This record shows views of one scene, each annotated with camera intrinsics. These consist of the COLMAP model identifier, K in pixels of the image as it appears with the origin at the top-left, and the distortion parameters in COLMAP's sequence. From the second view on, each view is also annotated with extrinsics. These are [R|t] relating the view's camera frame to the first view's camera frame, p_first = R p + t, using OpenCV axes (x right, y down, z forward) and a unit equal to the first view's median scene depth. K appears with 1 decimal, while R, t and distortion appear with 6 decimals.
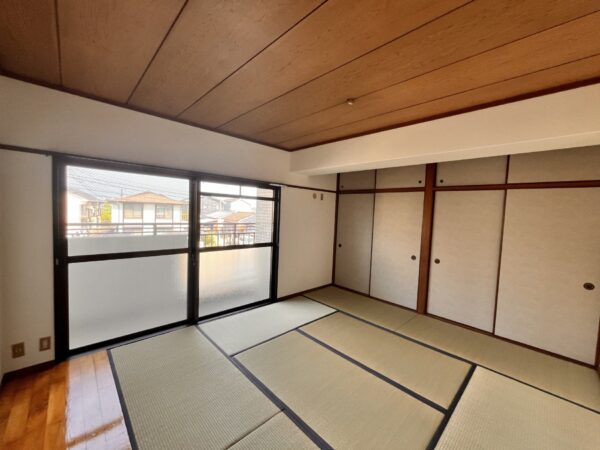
lens RADIAL K [[238.5, 0, 301.5], [0, 238.5, 224.0], [0, 0, 1]] dist [-0.000004, 0.000150]
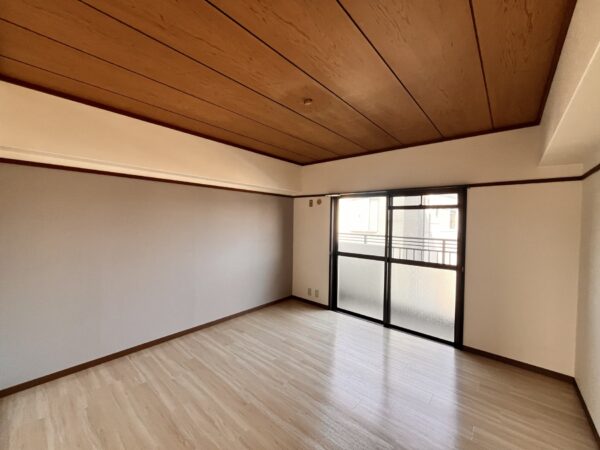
lens RADIAL K [[238.5, 0, 301.5], [0, 238.5, 224.0], [0, 0, 1]] dist [-0.000004, 0.000150]
pose [[0.078507, -0.023214, -0.996643, 0.623079], [-0.066353, 0.997390, -0.028458, 0.003558], [0.994703, 0.068364, 0.076762, 0.508670]]
